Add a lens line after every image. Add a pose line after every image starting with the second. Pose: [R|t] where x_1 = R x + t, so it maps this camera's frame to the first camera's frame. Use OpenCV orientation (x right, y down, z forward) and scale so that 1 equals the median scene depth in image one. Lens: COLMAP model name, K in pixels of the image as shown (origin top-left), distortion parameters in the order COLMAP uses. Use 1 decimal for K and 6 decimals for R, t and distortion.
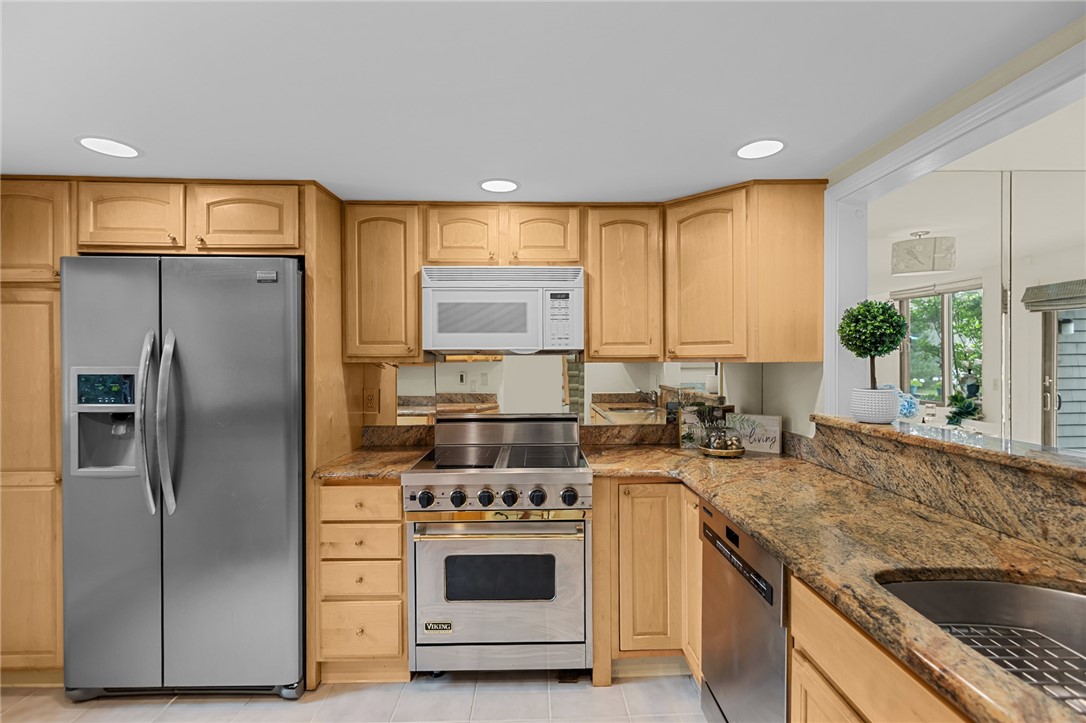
lens RADIAL K [[502.0, 0, 553.5], [0, 502.0, 360.2], [0, 0, 1]] dist [0.006304, -0.003567]
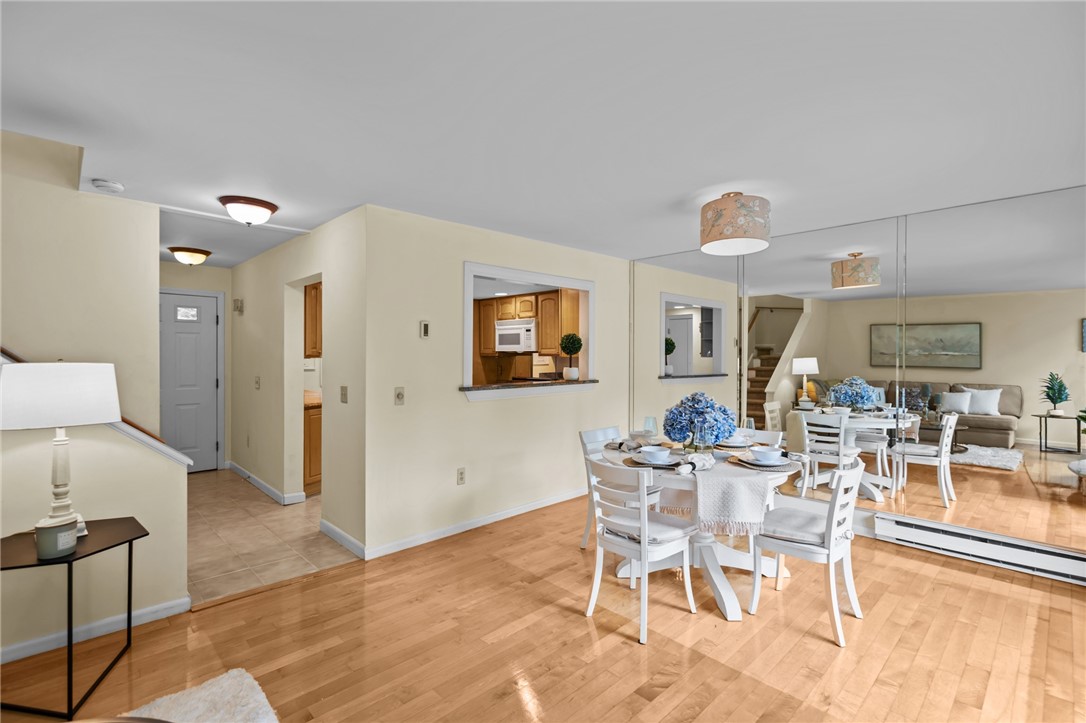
lens RADIAL K [[502.0, 0, 545.3], [0, 502.0, 356.0], [0, 0, 1]] dist [0.006304, -0.003567]
pose [[0.669978, 0.010545, -0.742306, 2.007136], [-0.005490, 0.999942, 0.009251, -0.019856], [0.742360, -0.002123, 0.669998, -0.672692]]
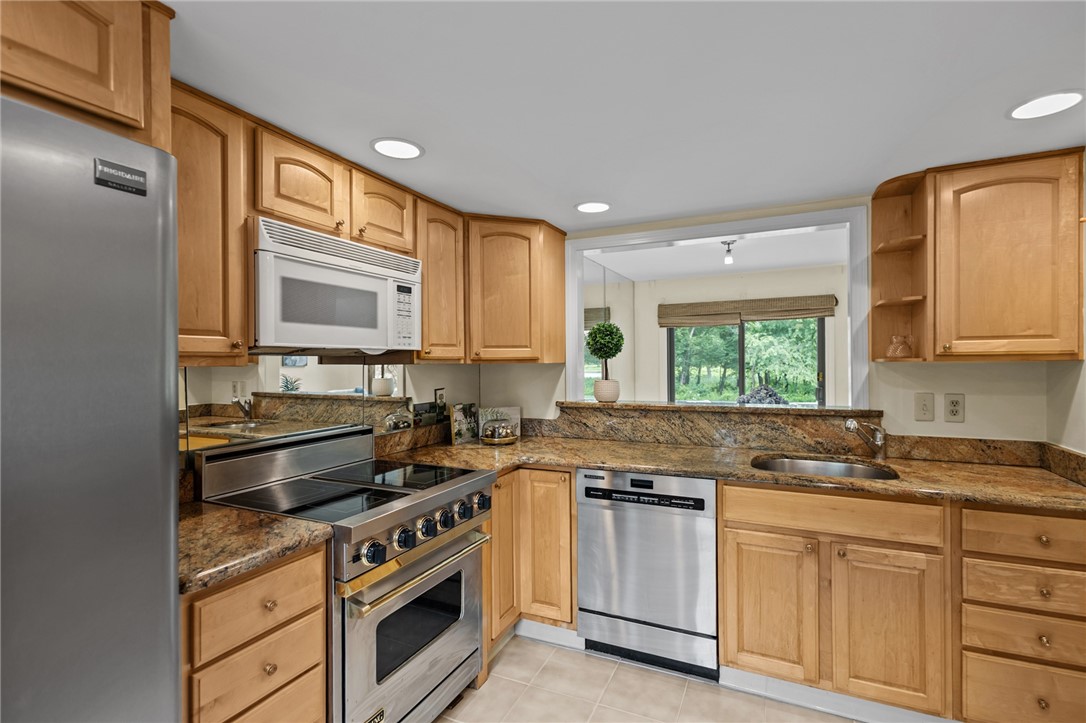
lens RADIAL K [[502.0, 0, 549.0], [0, 502.0, 362.1], [0, 0, 1]] dist [0.006304, -0.003567]
pose [[0.450307, -0.000942, 0.892873, -0.668200], [0.004952, 0.999987, -0.001443, 0.002994], [-0.892860, 0.005071, 0.450306, 0.378058]]
